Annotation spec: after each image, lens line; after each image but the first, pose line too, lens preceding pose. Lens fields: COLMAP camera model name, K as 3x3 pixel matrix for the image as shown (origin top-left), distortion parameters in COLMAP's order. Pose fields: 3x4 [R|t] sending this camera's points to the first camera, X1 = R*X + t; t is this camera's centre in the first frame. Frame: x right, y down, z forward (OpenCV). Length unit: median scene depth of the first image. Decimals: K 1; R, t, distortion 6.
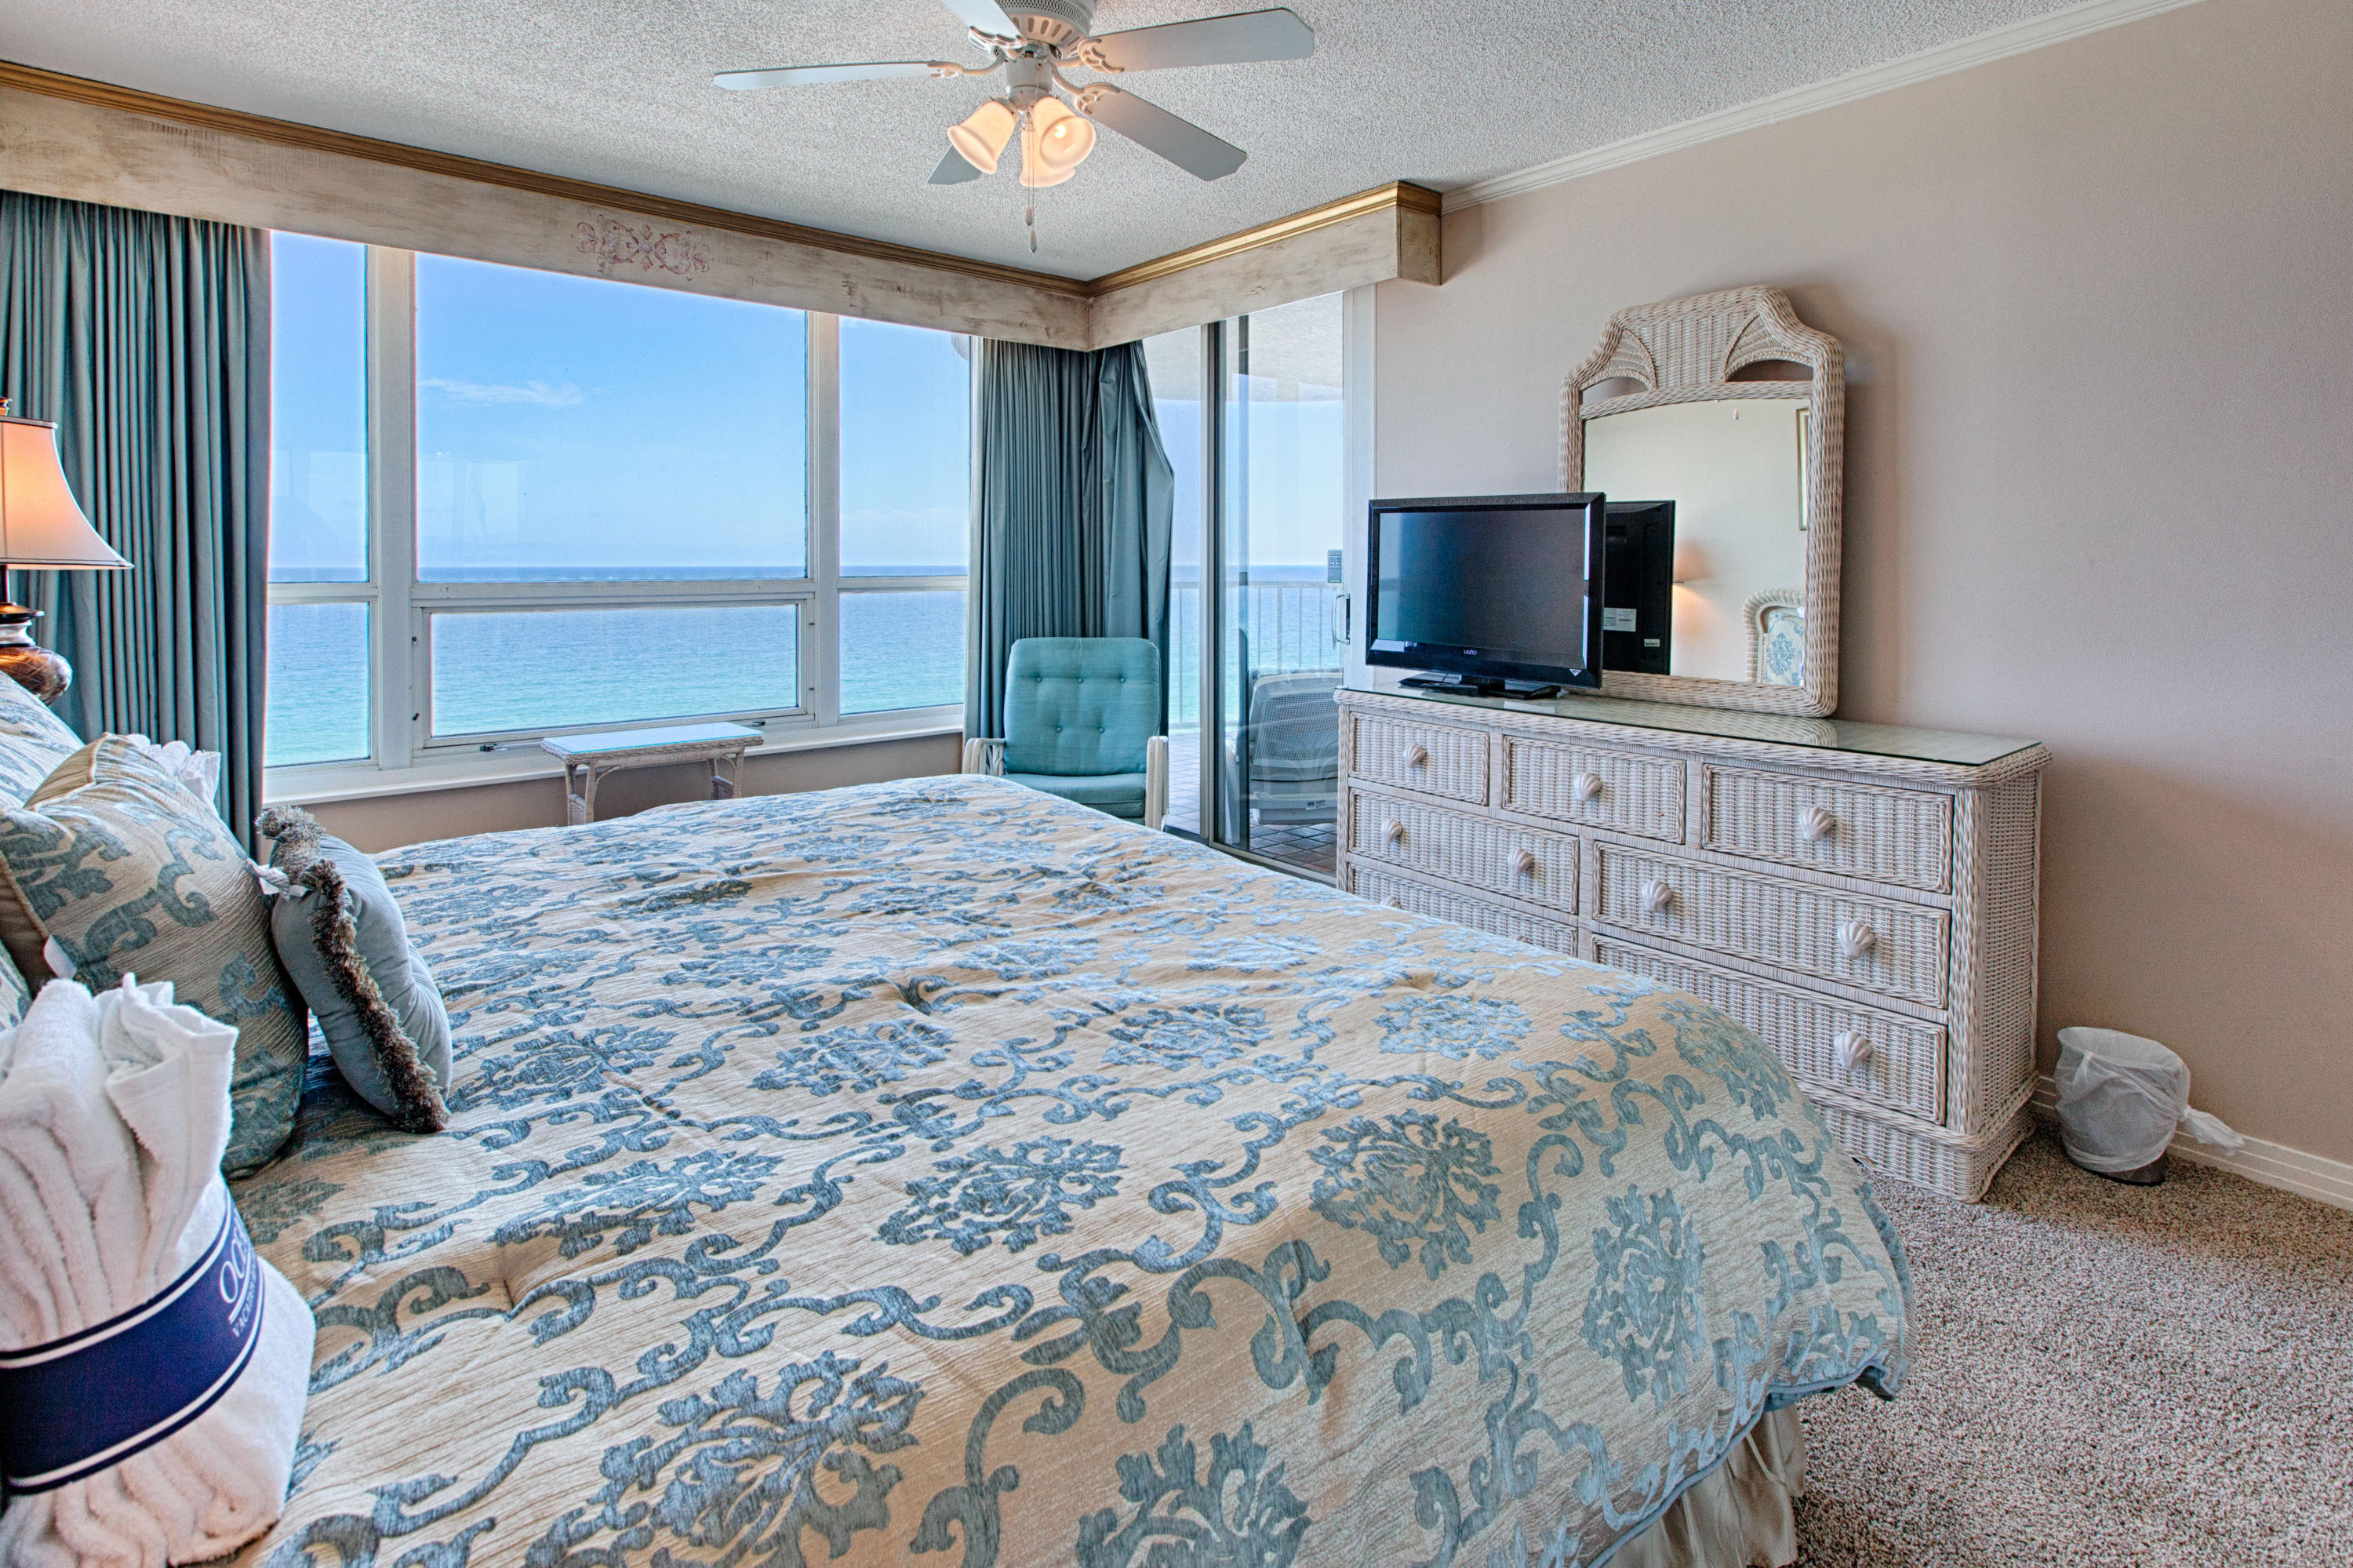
lens RADIAL K [[1108.3, 0, 1176.5], [0, 1108.3, 784.0], [0, 0, 1]] dist [-0.003034, 0.000149]
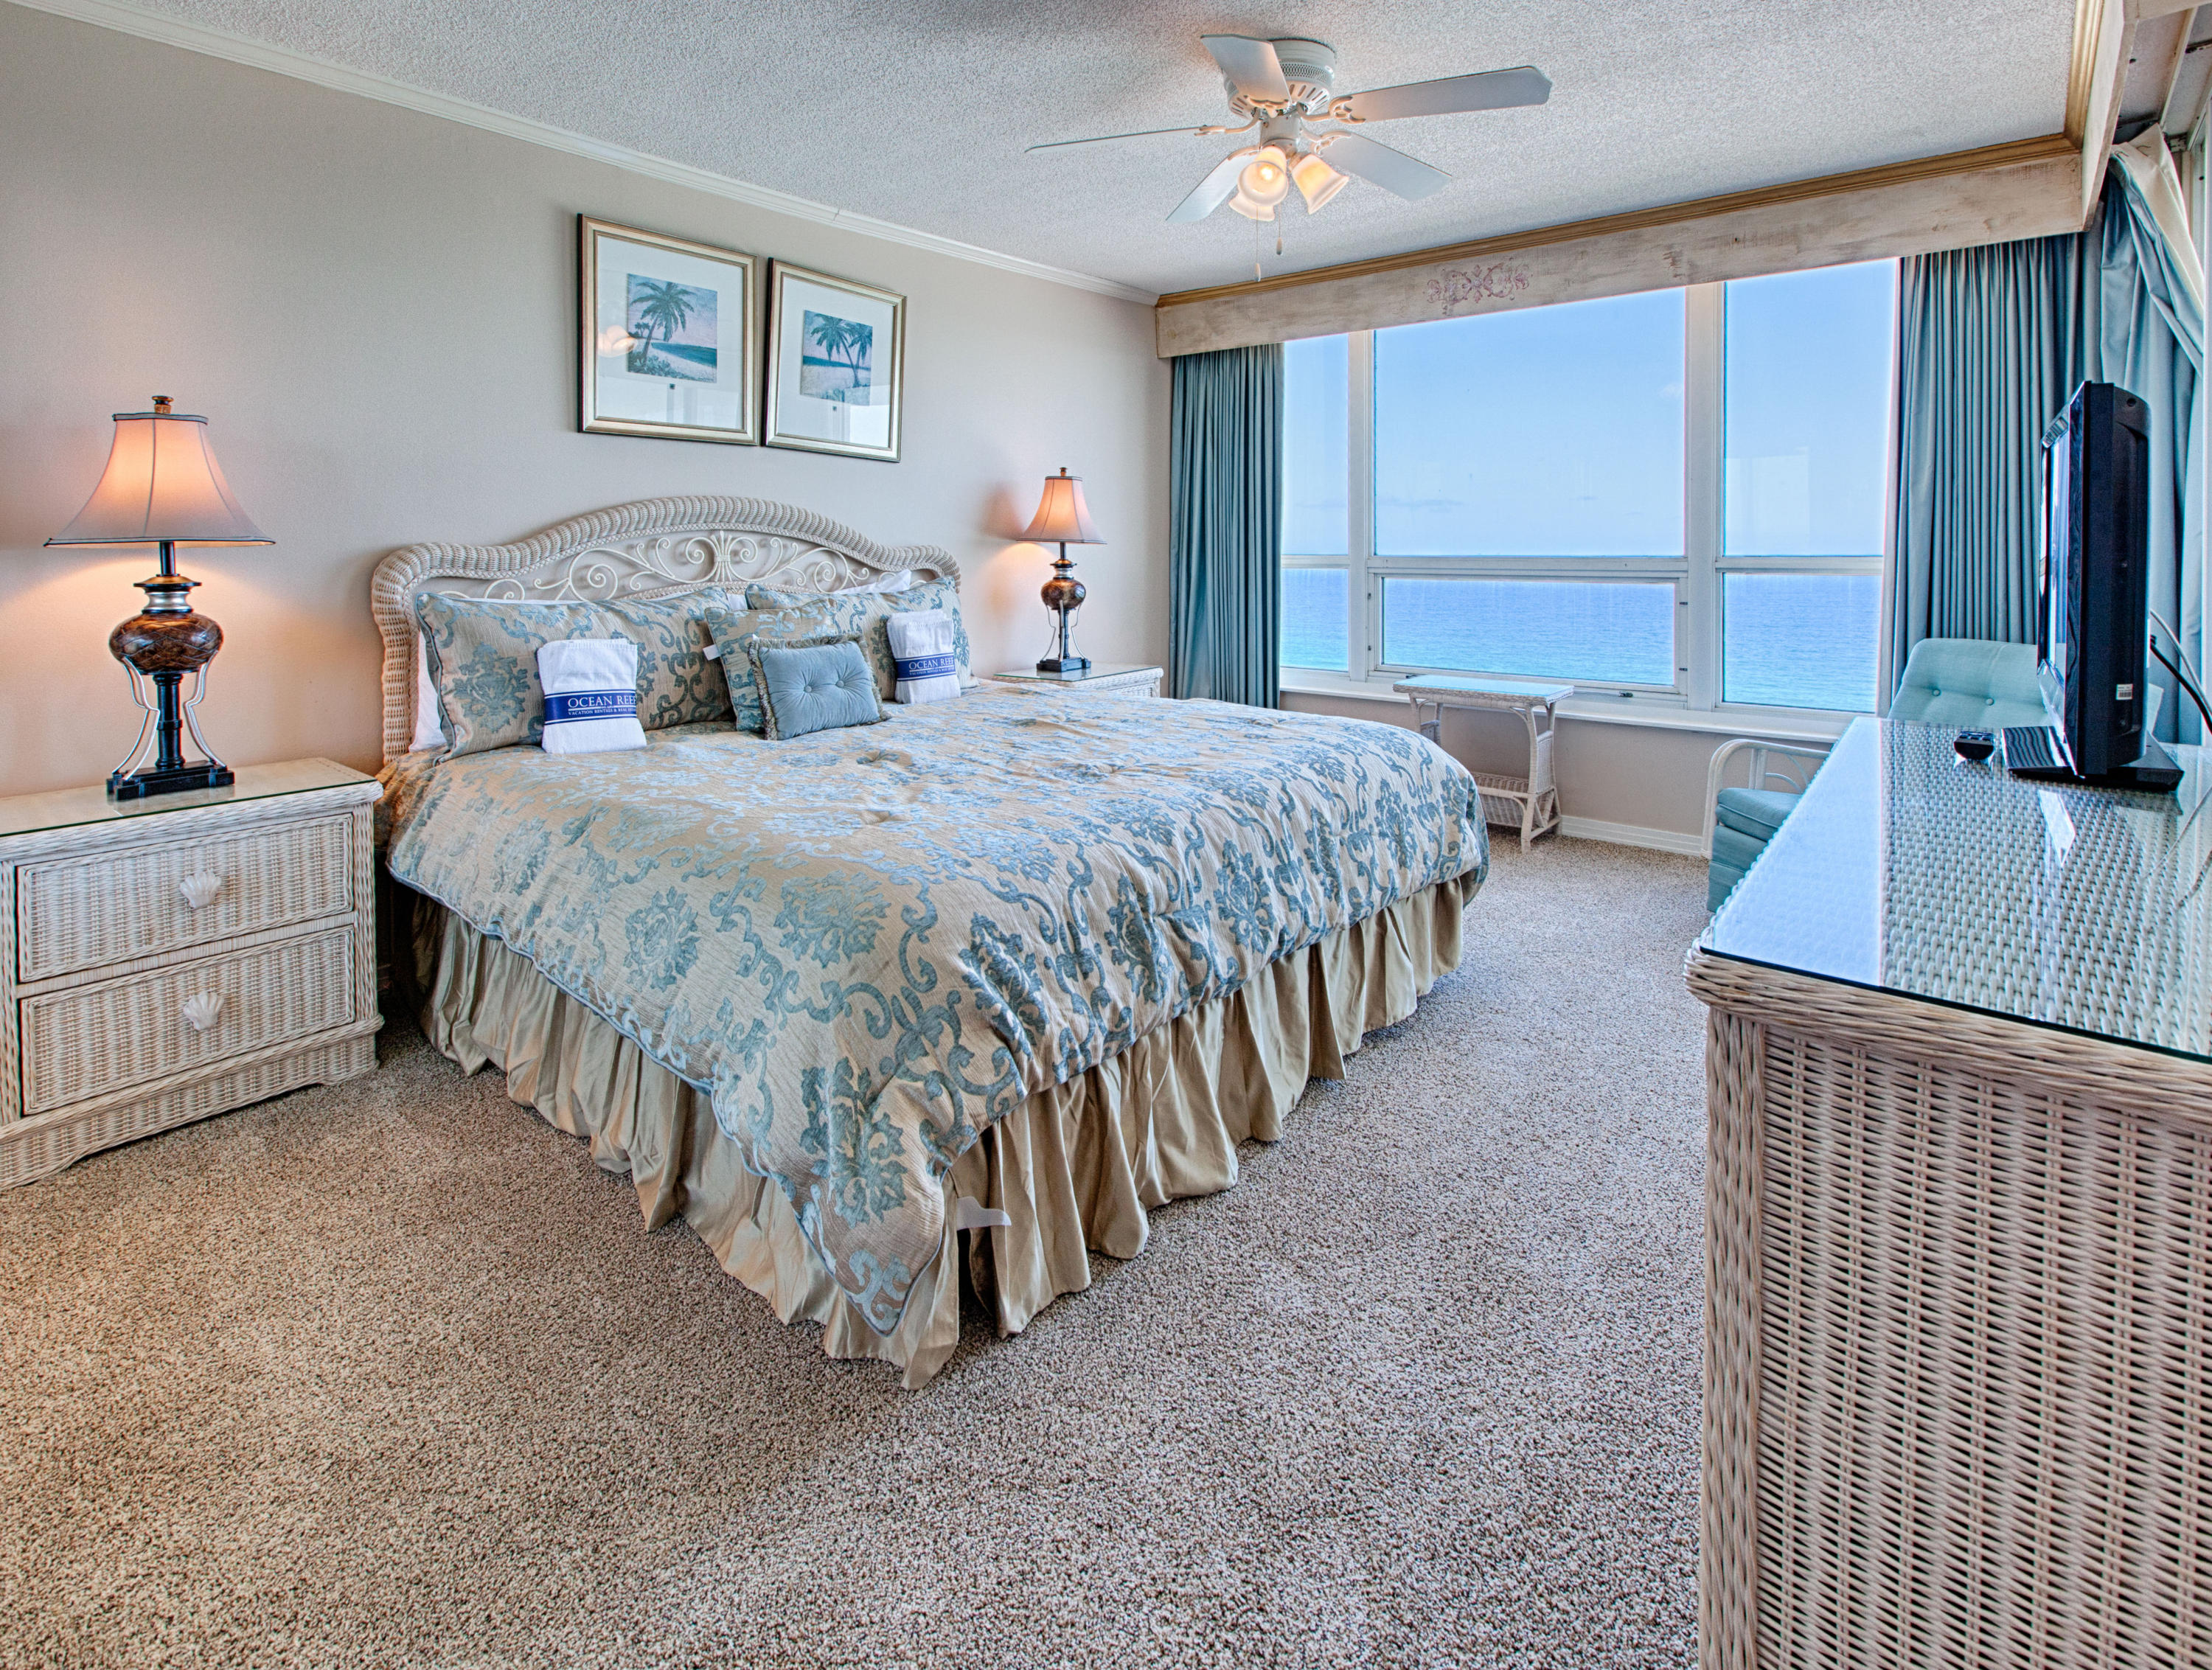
lens RADIAL K [[1050.4, 0, 1107.6], [0, 1050.4, 797.6], [0, 0, 1]] dist [0.000396, -0.000235]
pose [[0.169385, 0.223929, -0.959773, 0.690760], [-0.197245, 0.961845, 0.189601, -0.070174], [0.965610, 0.157195, 0.207091, 0.434984]]
